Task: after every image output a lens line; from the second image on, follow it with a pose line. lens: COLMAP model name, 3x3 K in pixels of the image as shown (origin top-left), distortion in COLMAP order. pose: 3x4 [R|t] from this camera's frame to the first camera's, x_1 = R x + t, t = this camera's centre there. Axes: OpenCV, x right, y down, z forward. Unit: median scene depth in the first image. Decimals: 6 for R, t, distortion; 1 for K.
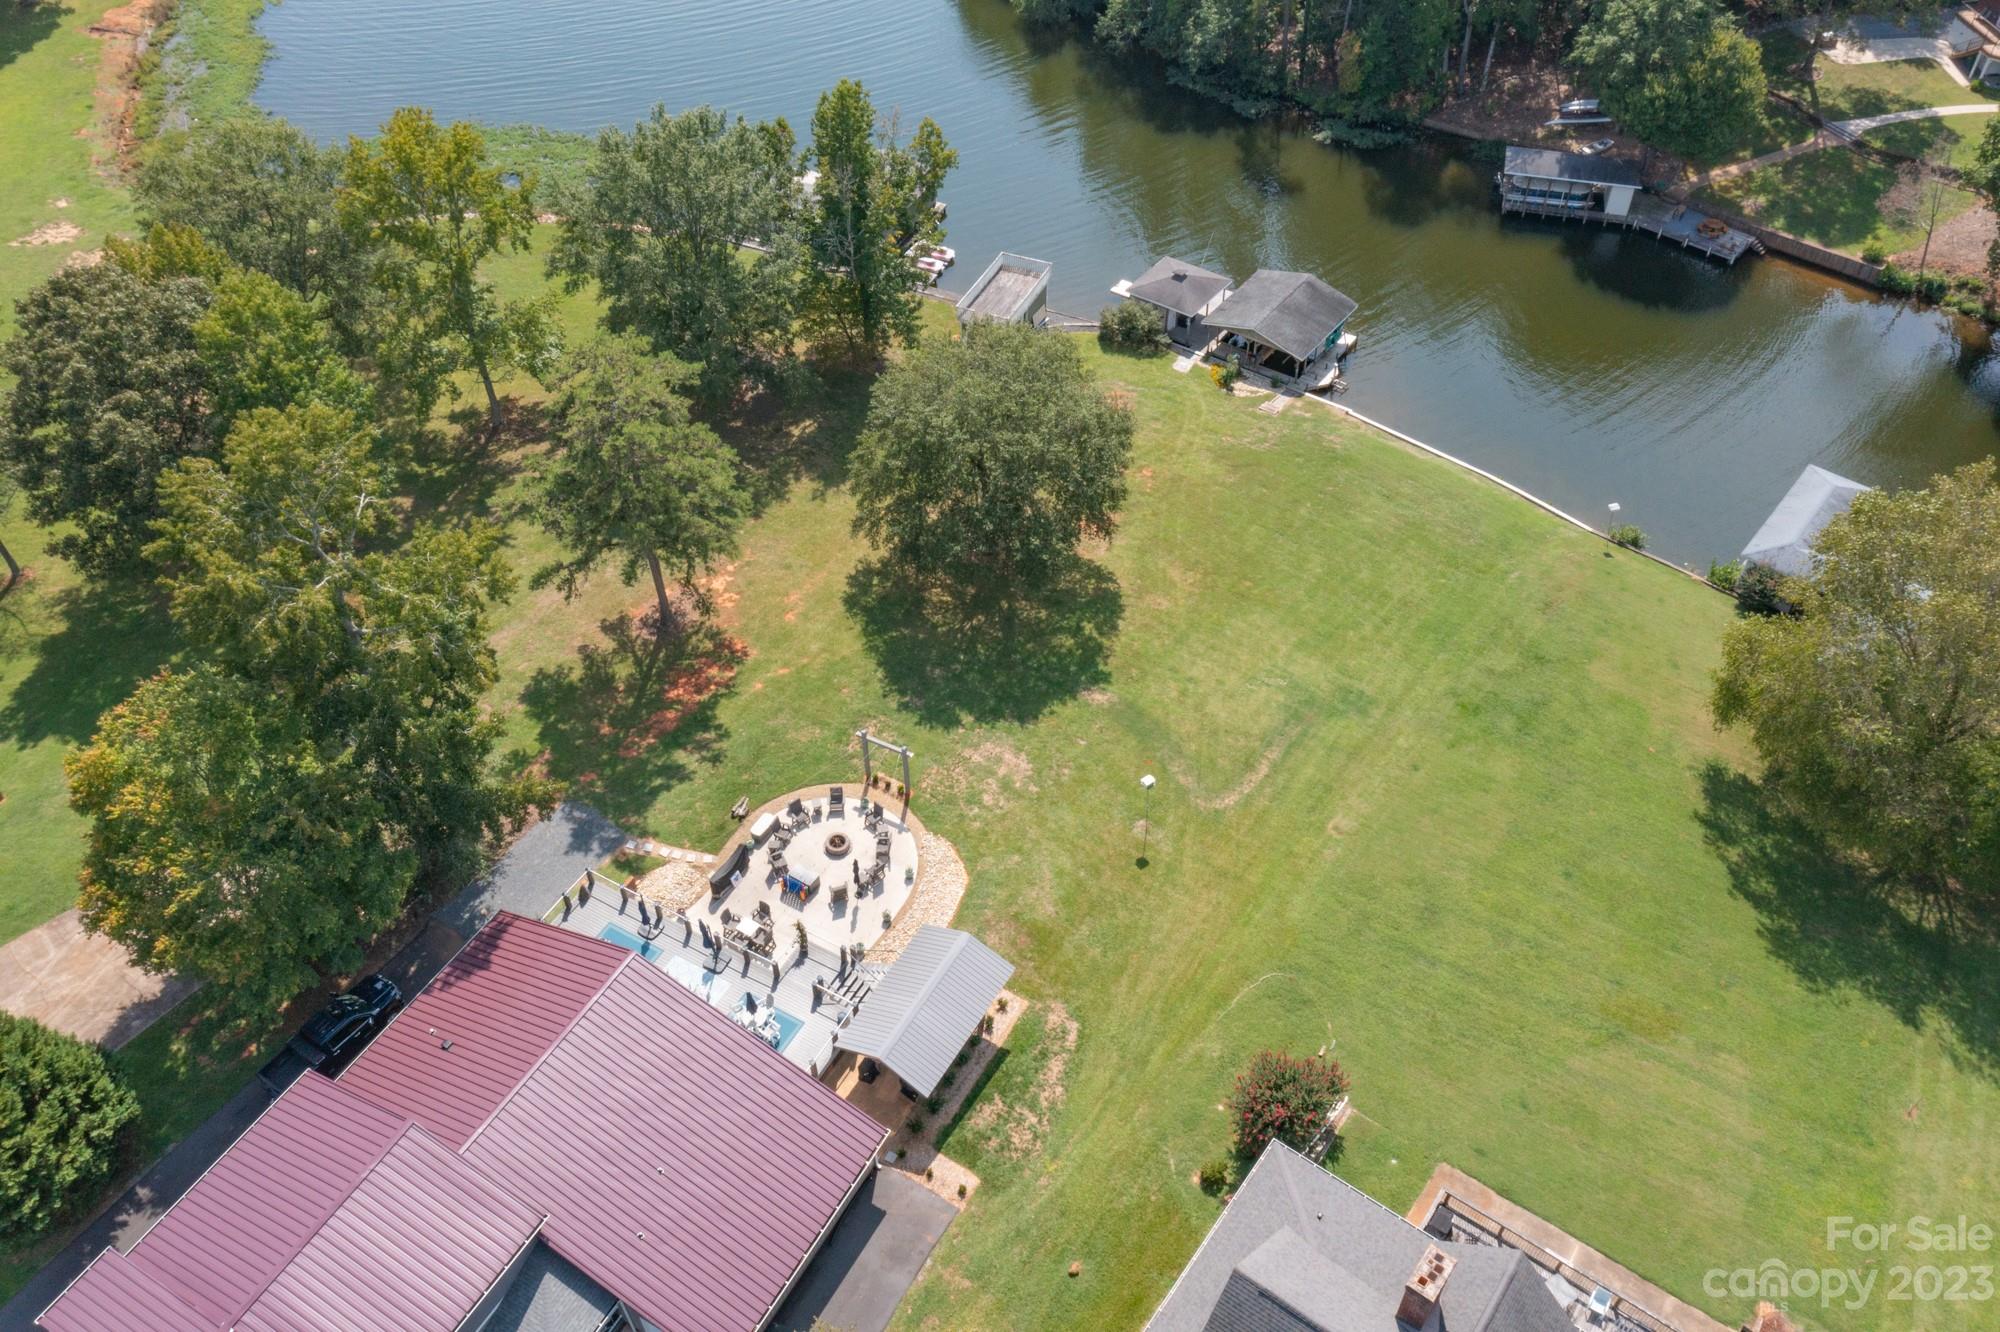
lens RADIAL K [[1596.0, 0, 1000.0], [0, 1596.0, 666.0], [0, 0, 1]] dist [-0.001824, 0.001870]
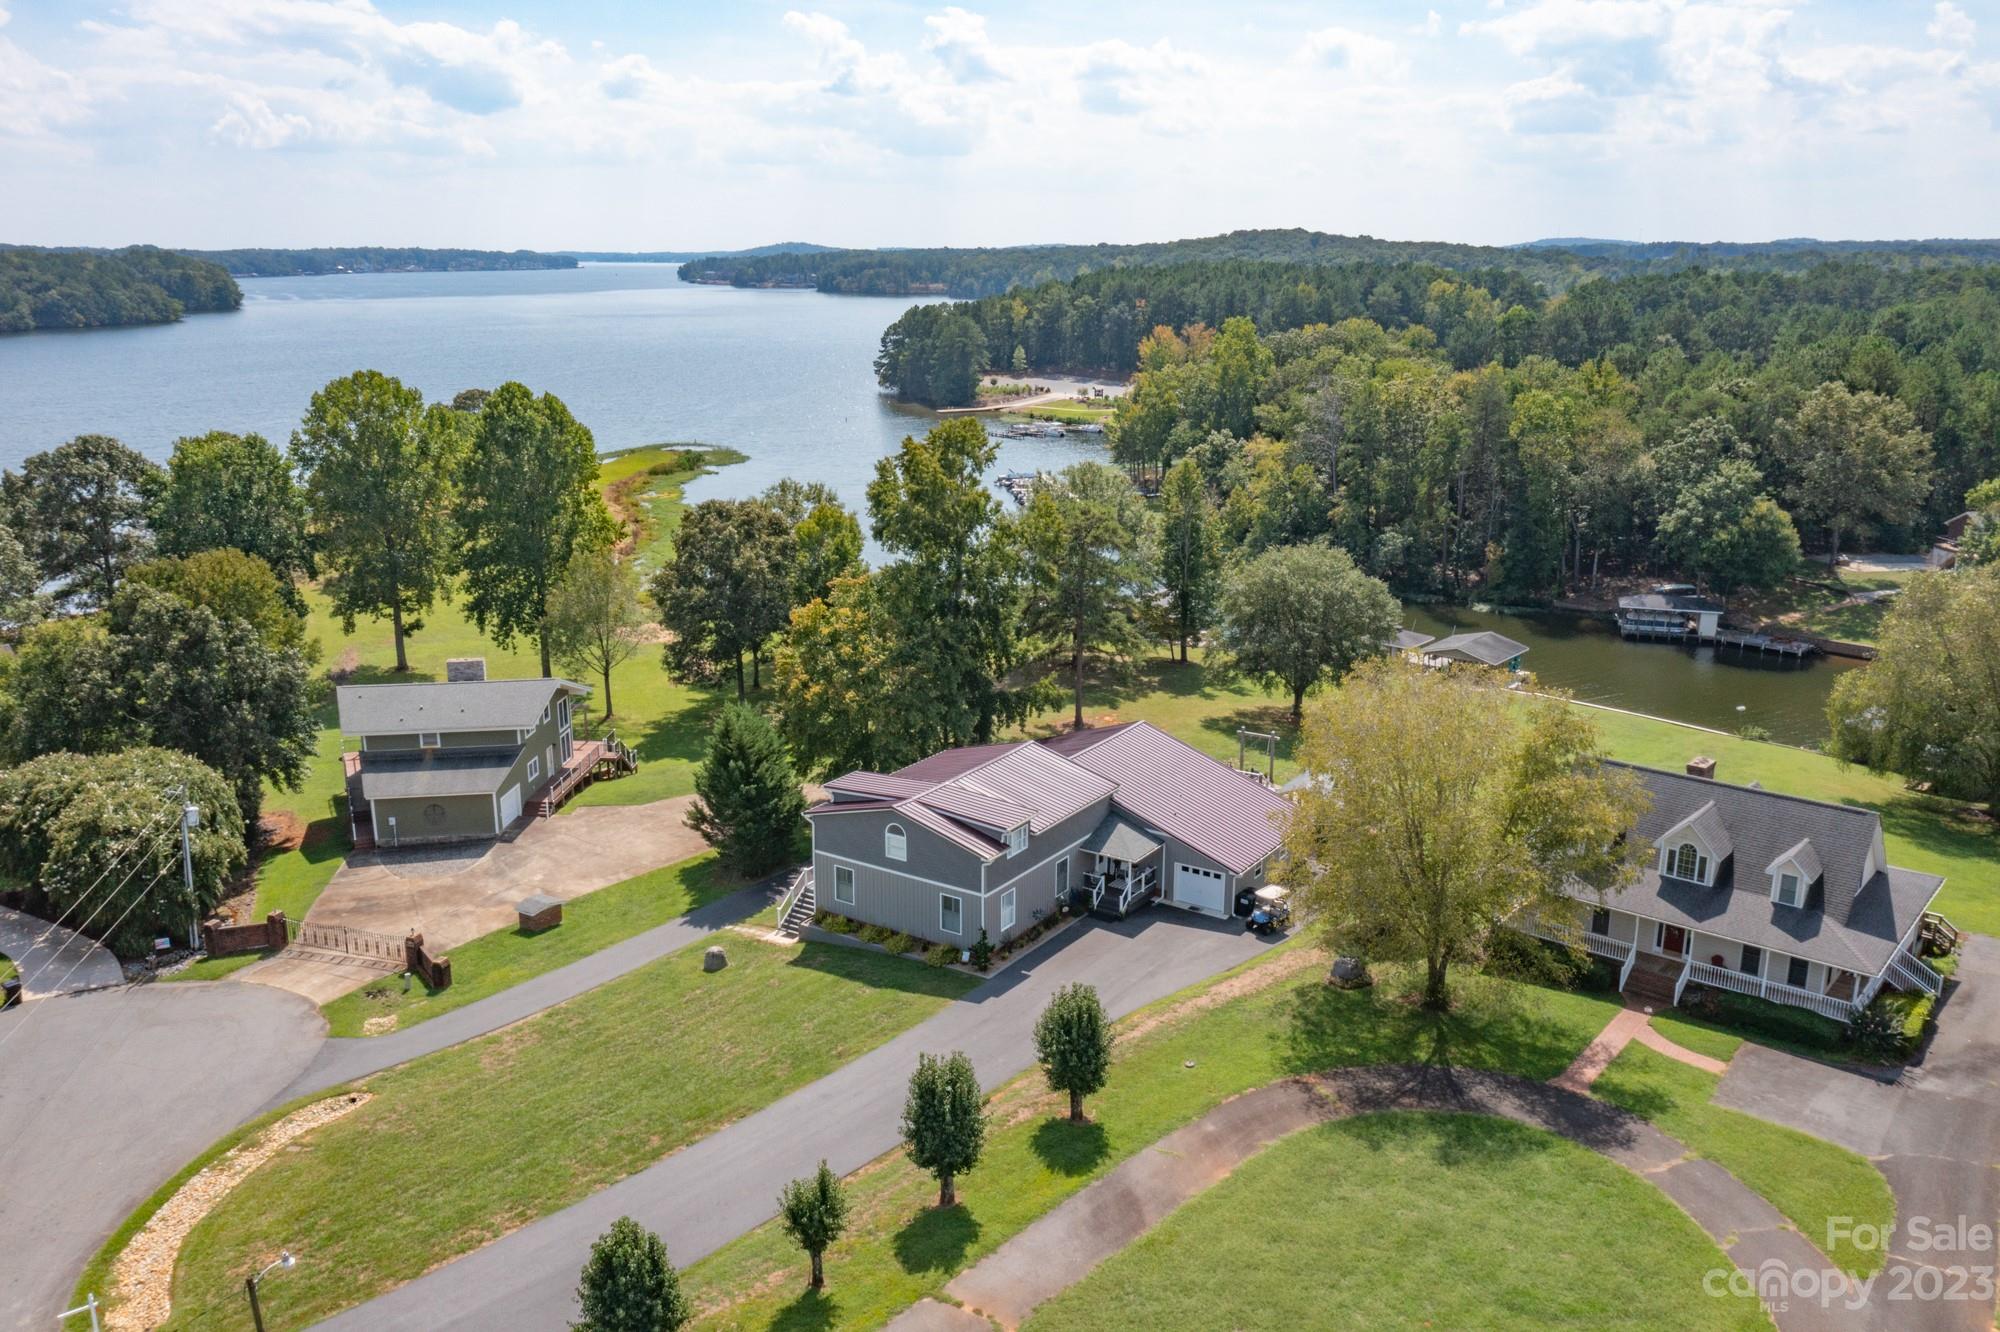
lens RADIAL K [[1578.6, 0, 976.8], [0, 1578.6, 661.1], [0, 0, 1]] dist [-0.012999, -0.004869]
pose [[0.996787, 0.027832, -0.075105, -0.140199], [-0.061963, 0.862135, -0.502875, 0.463797], [0.050754, 0.505913, 0.861090, -0.188651]]
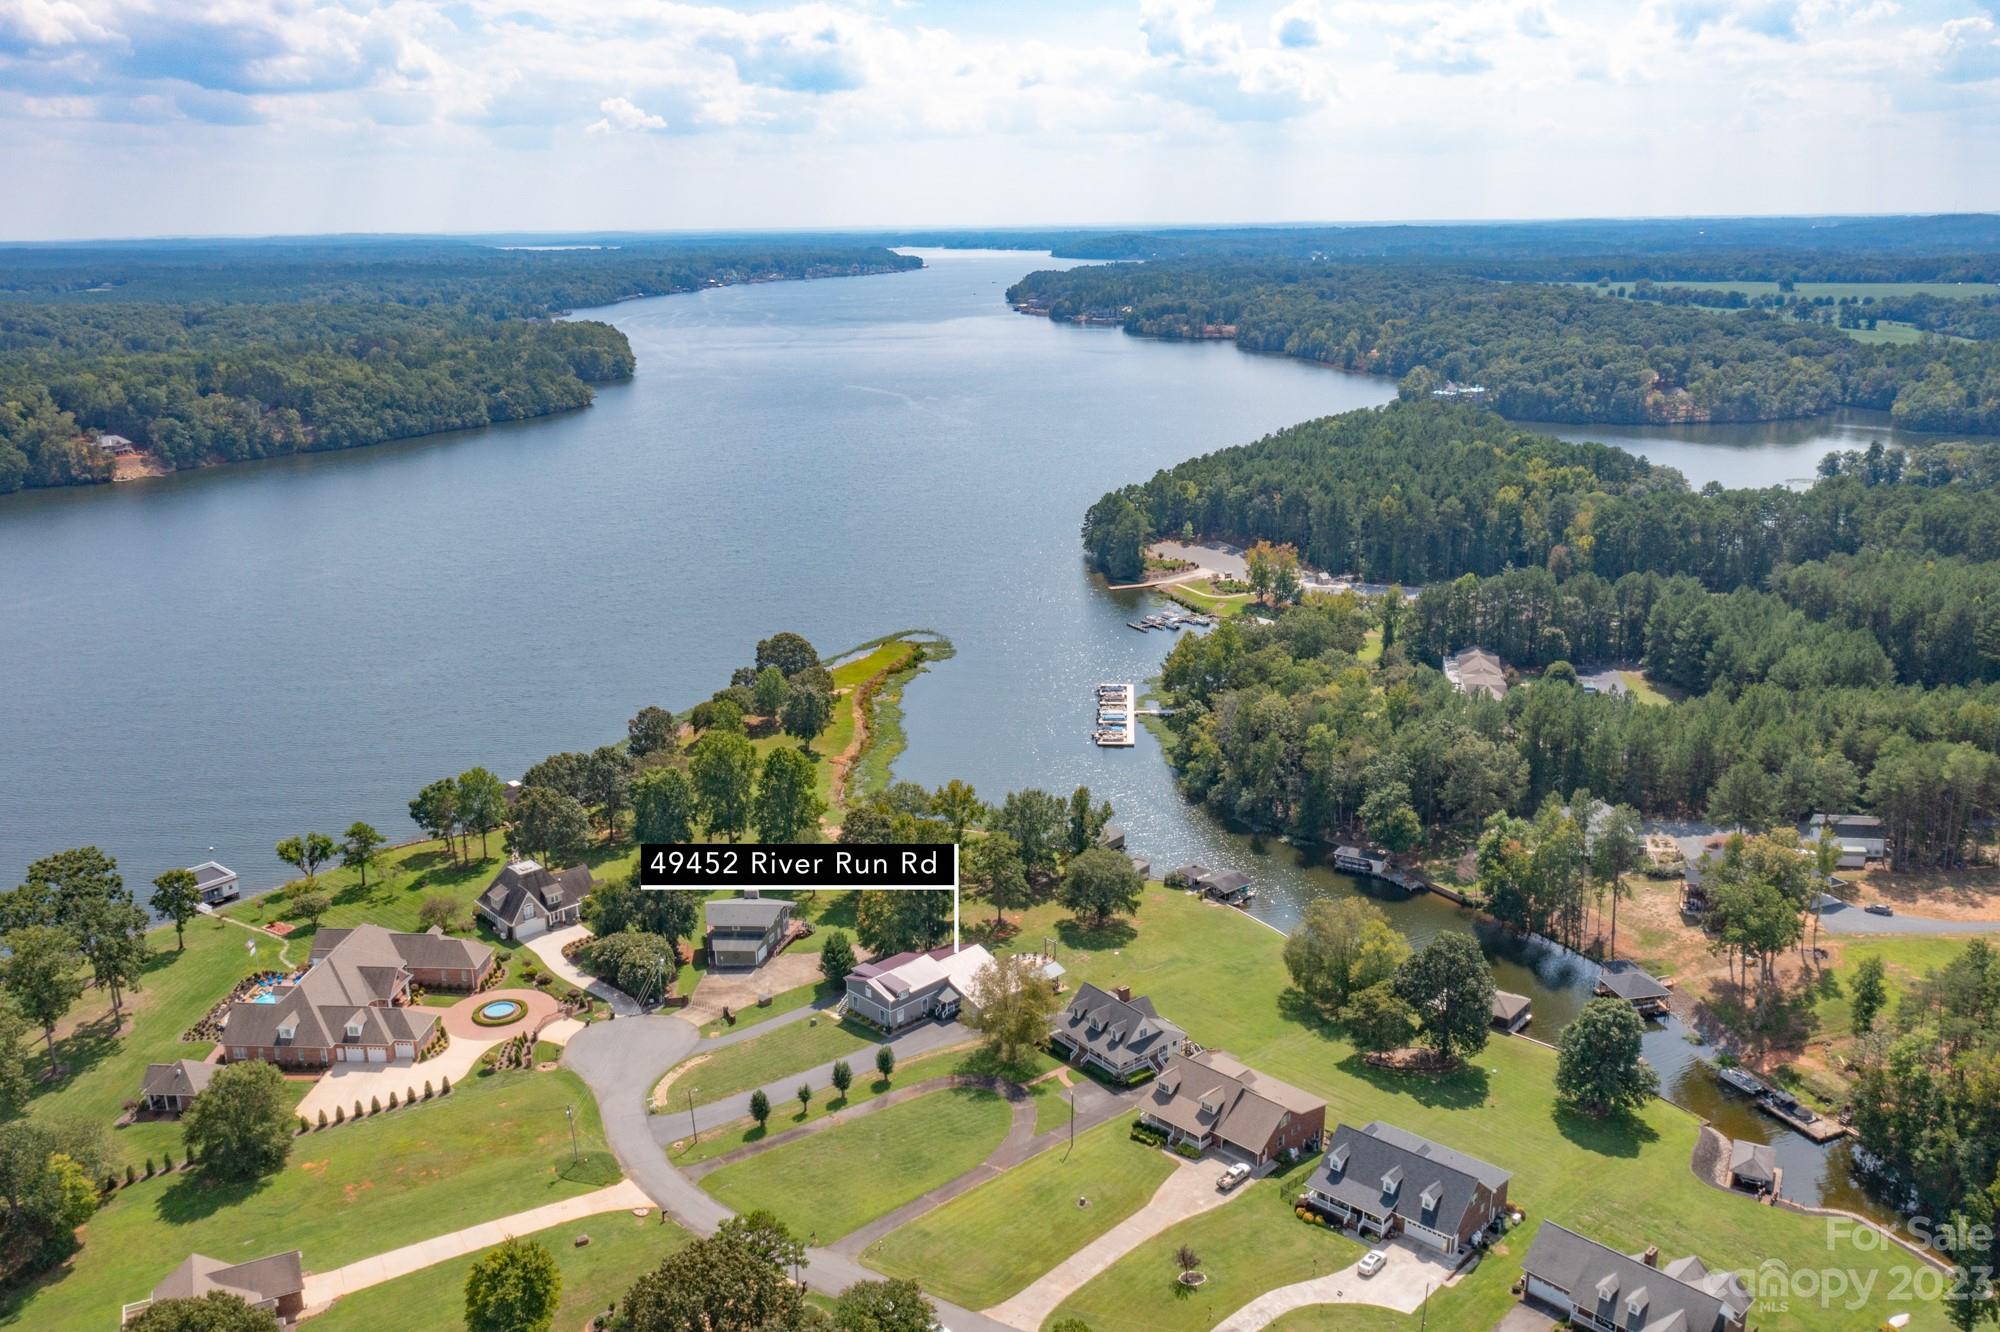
lens RADIAL K [[1578.6, 0, 976.8], [0, 1578.6, 661.1], [0, 0, 1]] dist [-0.012999, -0.004869]
pose [[0.957334, 0.072795, -0.279663, 0.465952], [-0.199164, 0.867416, -0.455986, 0.746185], [0.209391, 0.492230, 0.844905, -1.535152]]
